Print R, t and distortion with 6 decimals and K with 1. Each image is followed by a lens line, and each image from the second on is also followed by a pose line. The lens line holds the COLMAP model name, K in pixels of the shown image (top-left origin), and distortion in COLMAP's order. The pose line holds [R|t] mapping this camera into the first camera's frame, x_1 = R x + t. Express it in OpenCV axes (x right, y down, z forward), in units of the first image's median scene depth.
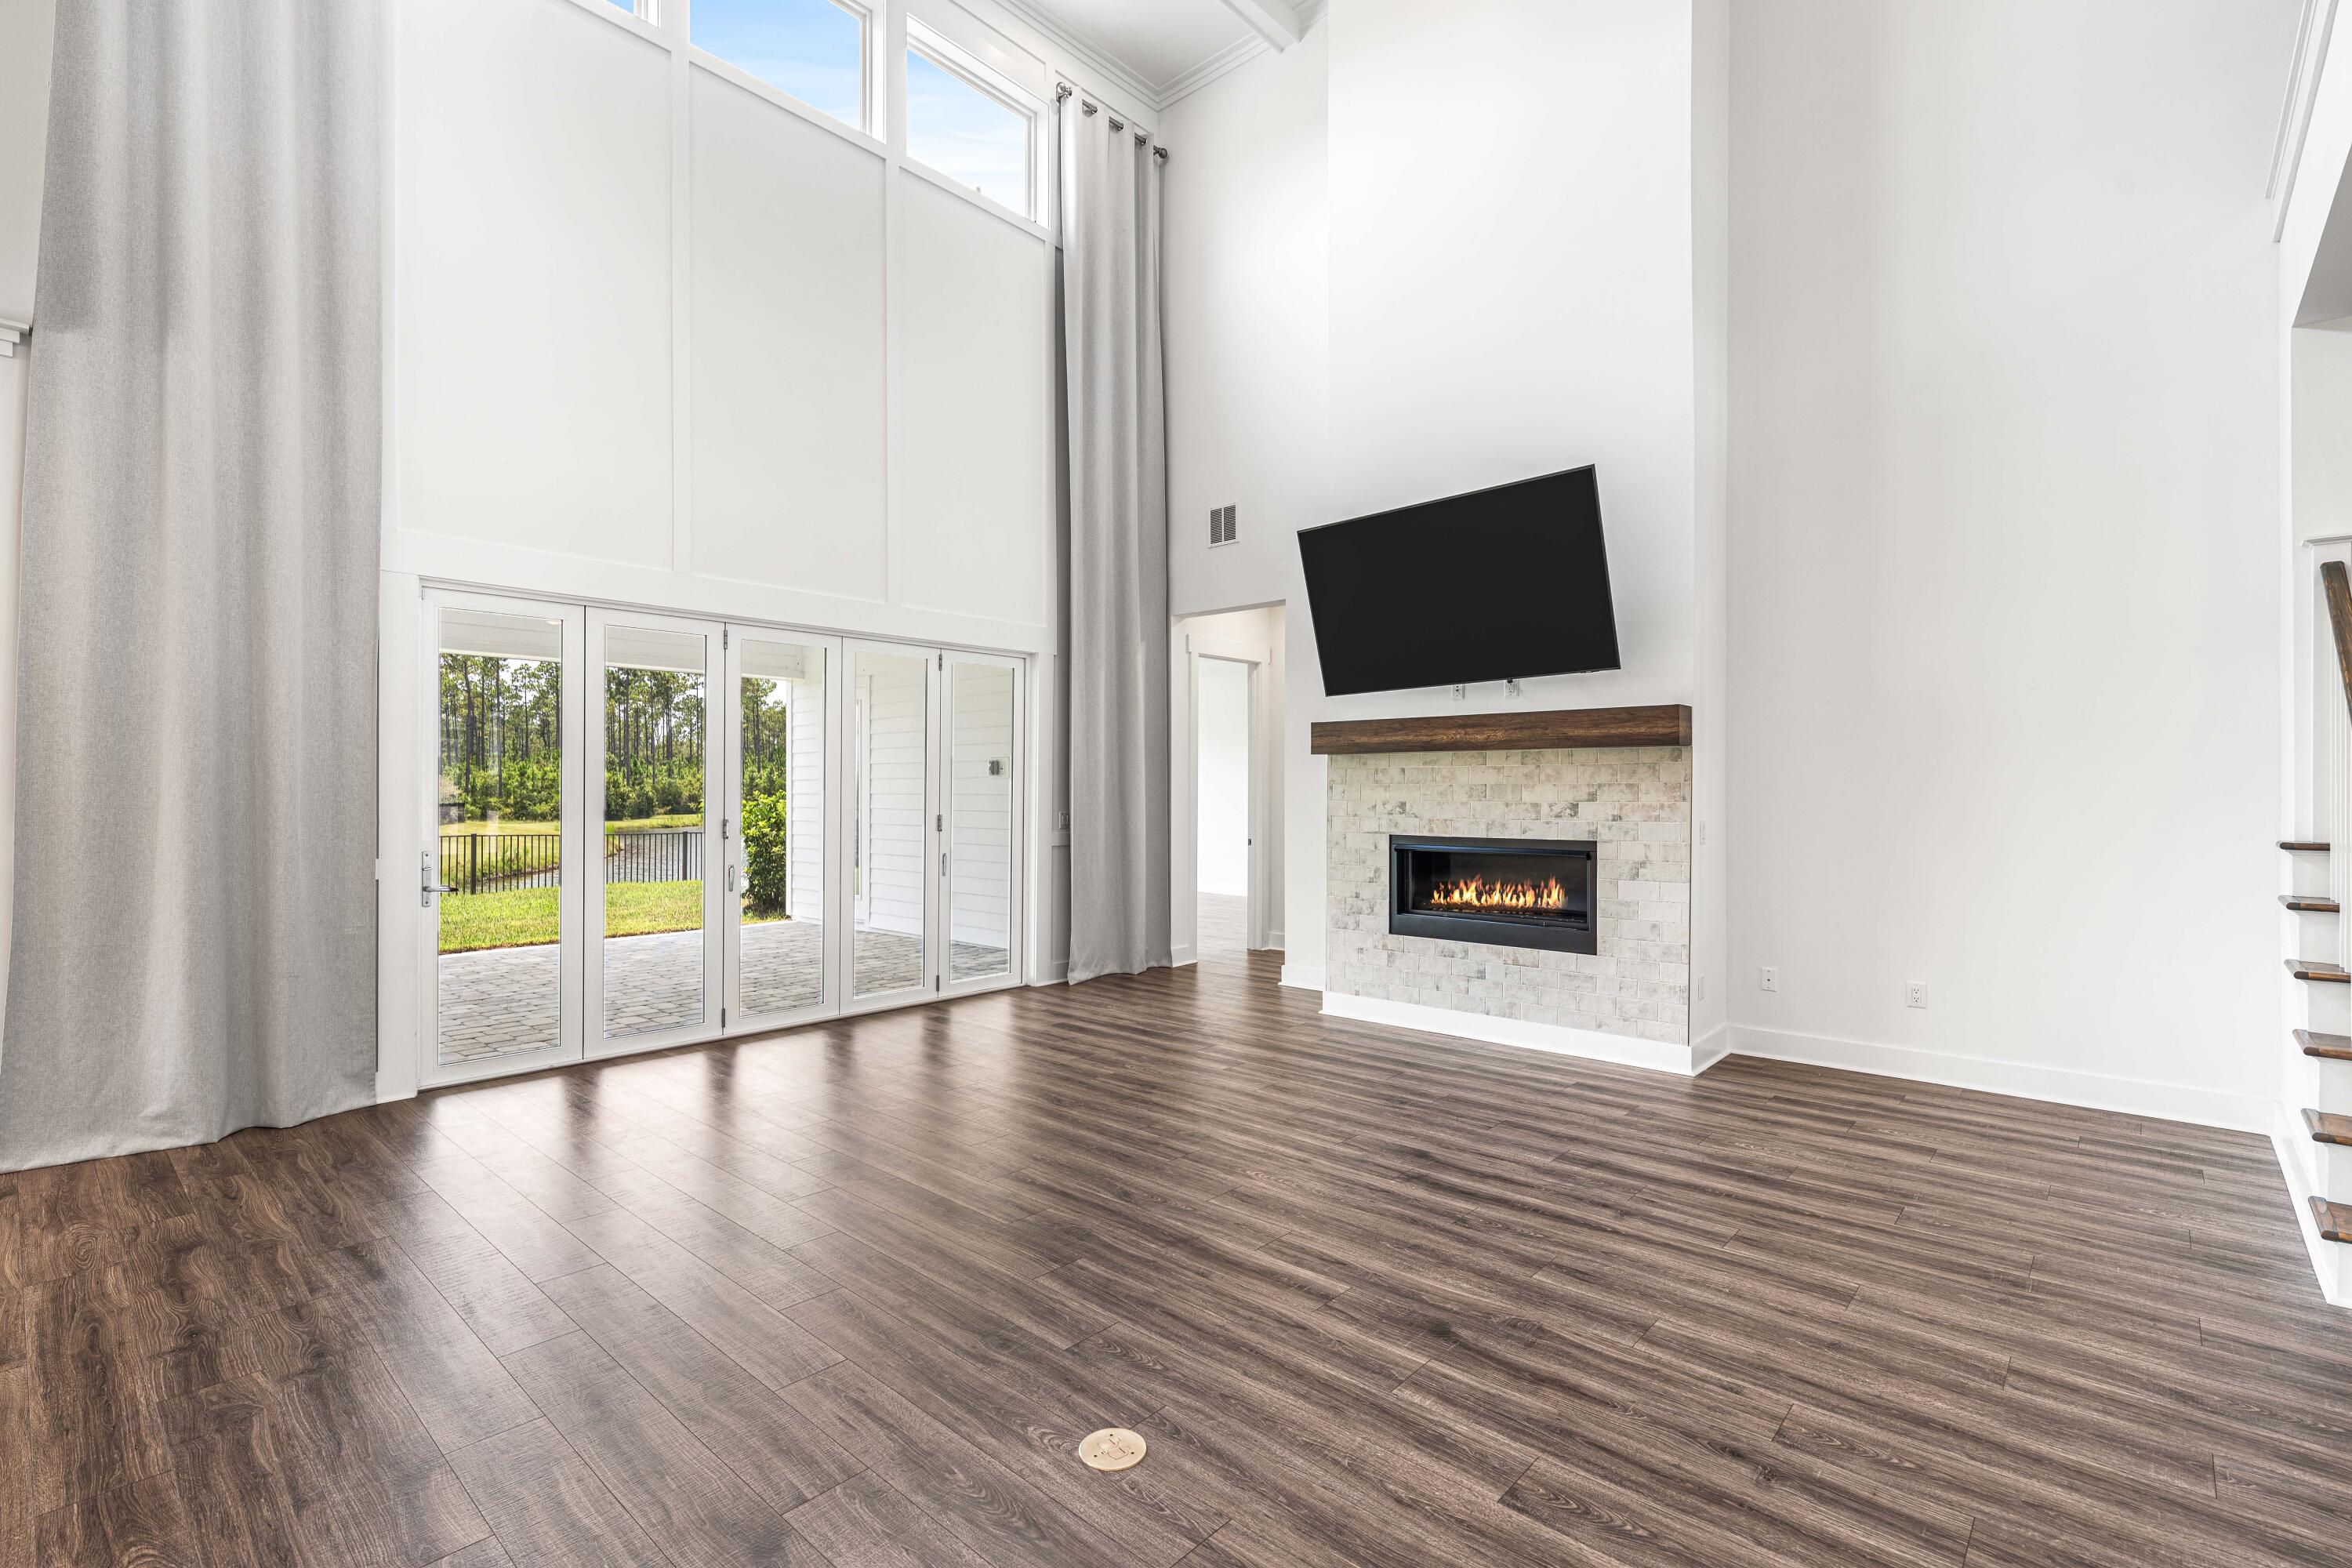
lens RADIAL K [[1063.3, 0, 1167.0], [0, 1063.3, 784.1], [0, 0, 1]] dist [0.003293, 0.000576]
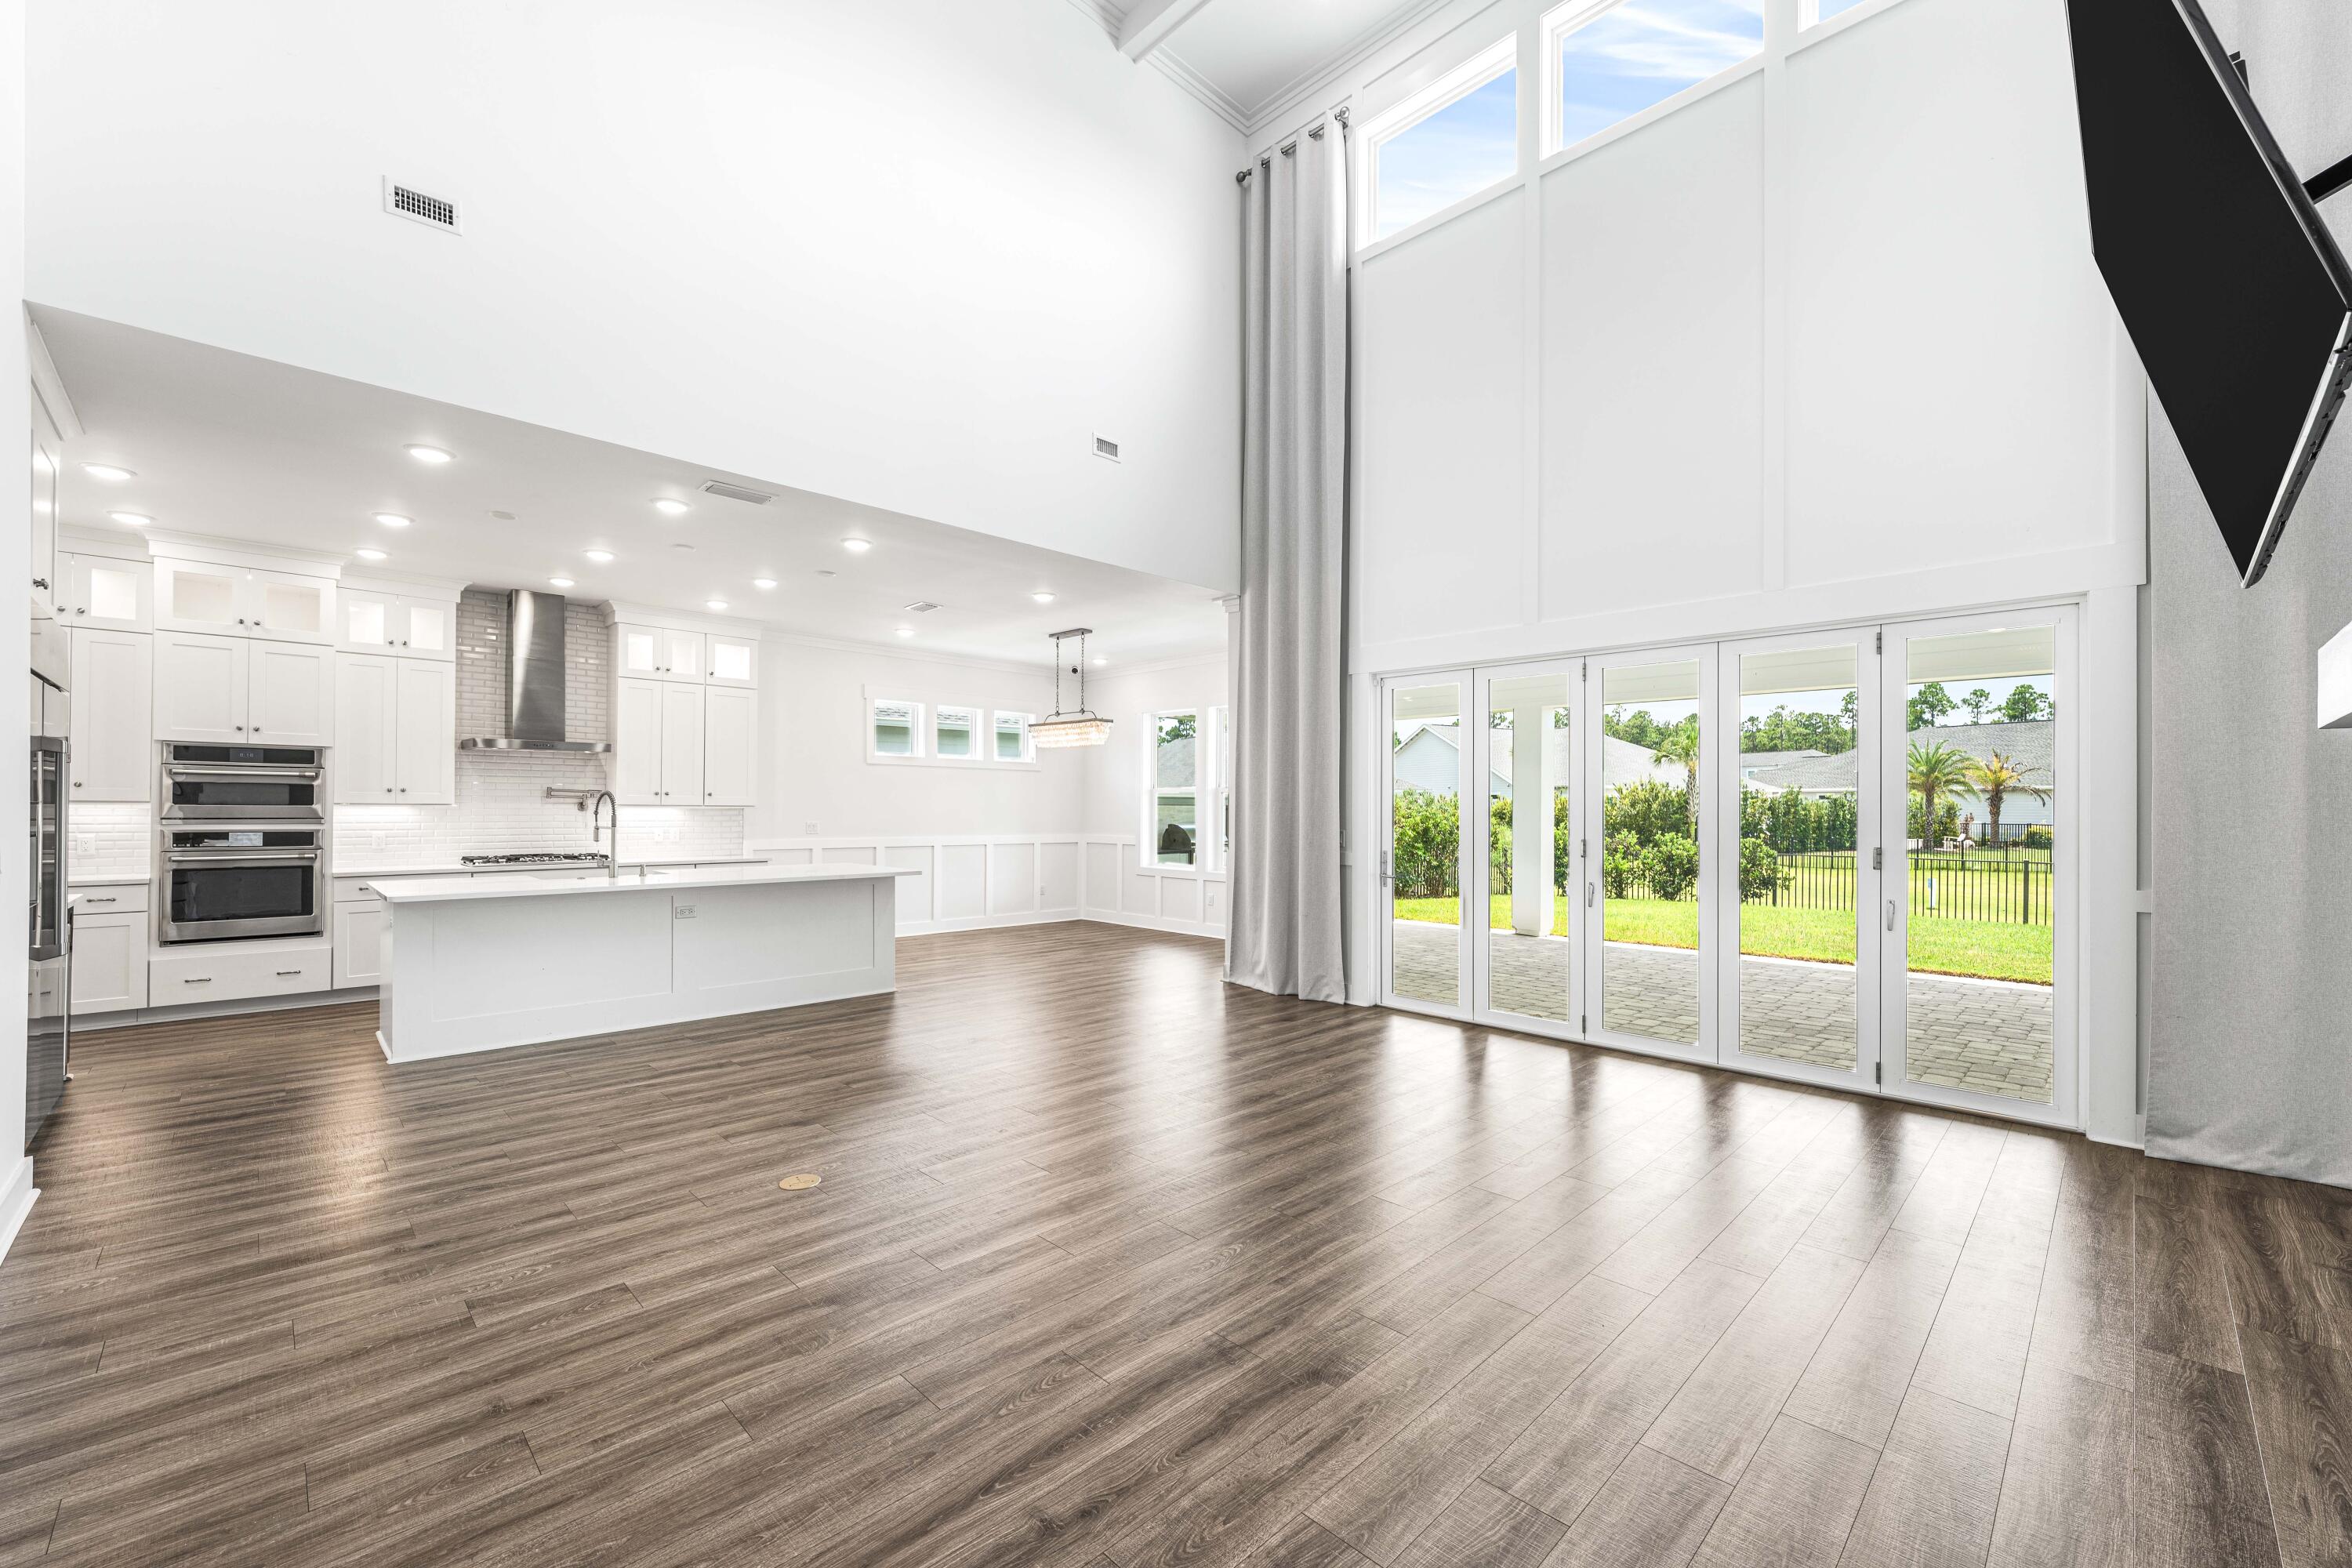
lens RADIAL K [[950.7, 0, 1190.7], [0, 950.7, 788.5], [0, 0, 1]] dist [-0.003771, 0.001288]
pose [[-0.046746, -0.021934, -0.998666, 0.627863], [-0.002667, 0.999758, -0.021833, 0.005146], [0.998903, 0.001643, -0.046793, 0.722121]]
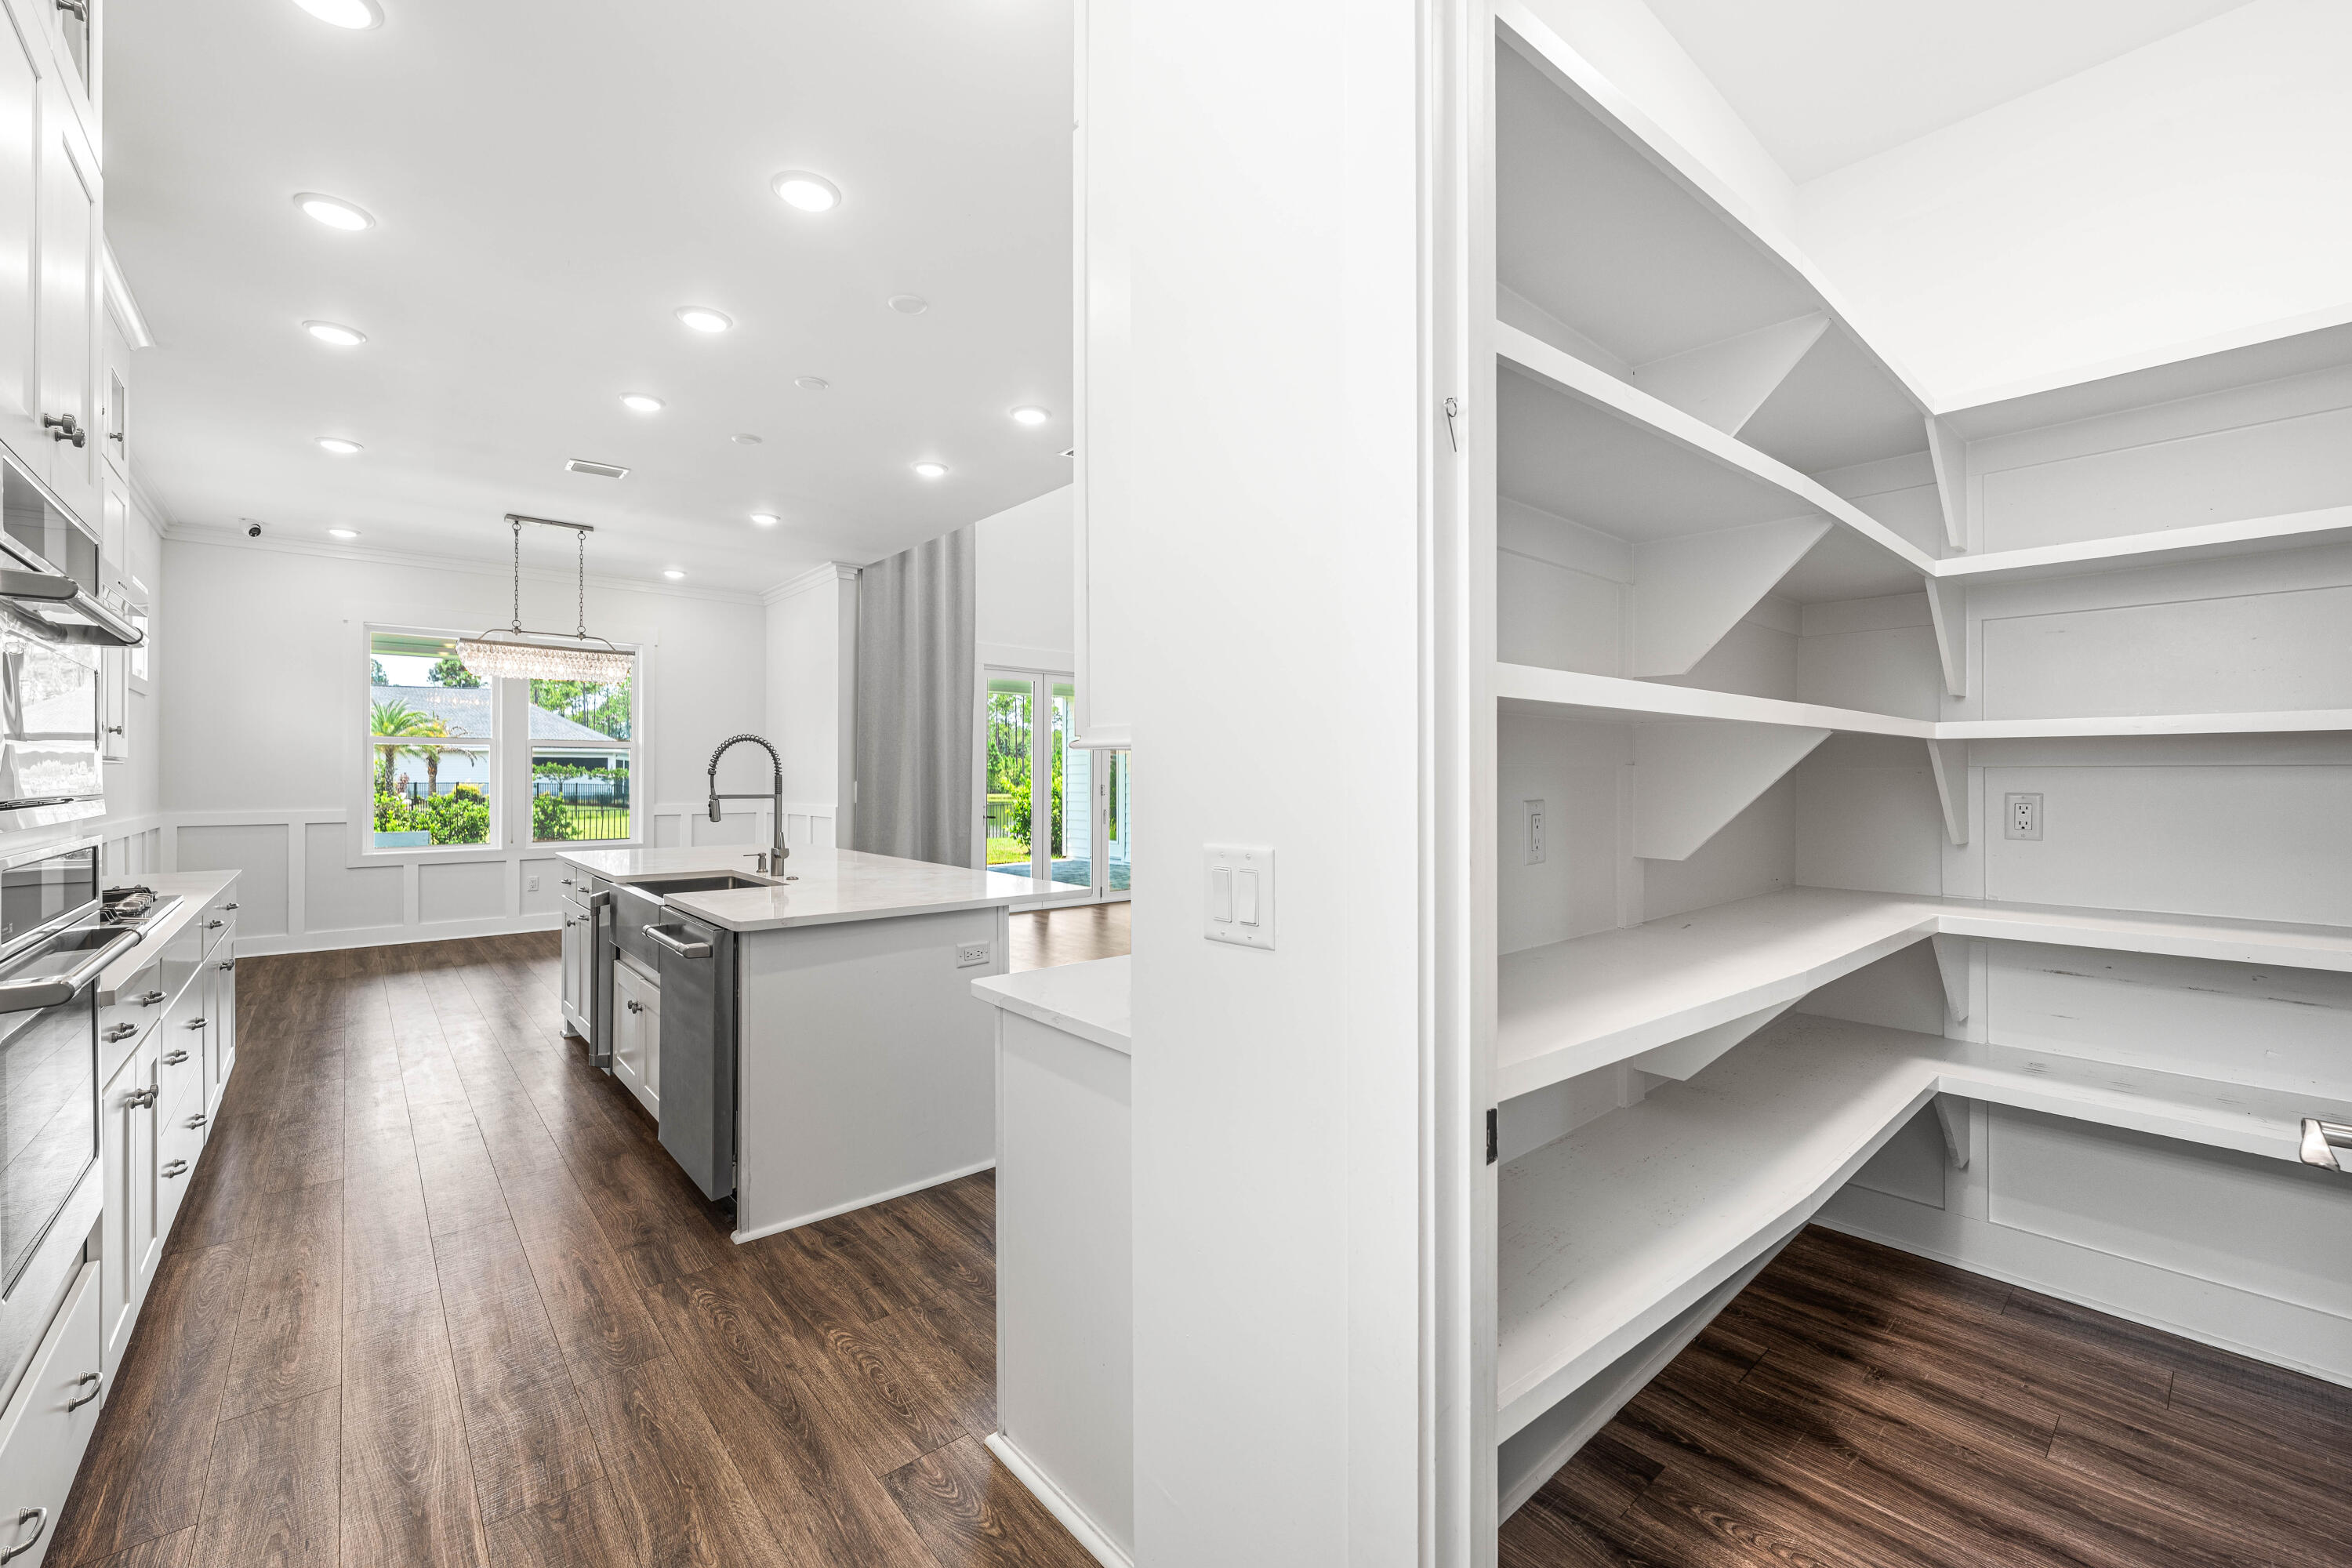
lens RADIAL K [[950.7, 0, 1163.7], [0, 950.7, 765.7], [0, 0, 1]] dist [-0.003771, 0.001288]
pose [[0.992323, -0.000978, -0.123668, -0.121403], [0.000228, 0.999982, -0.006074, 0.011036], [0.123671, 0.005999, 0.992305, -0.697438]]
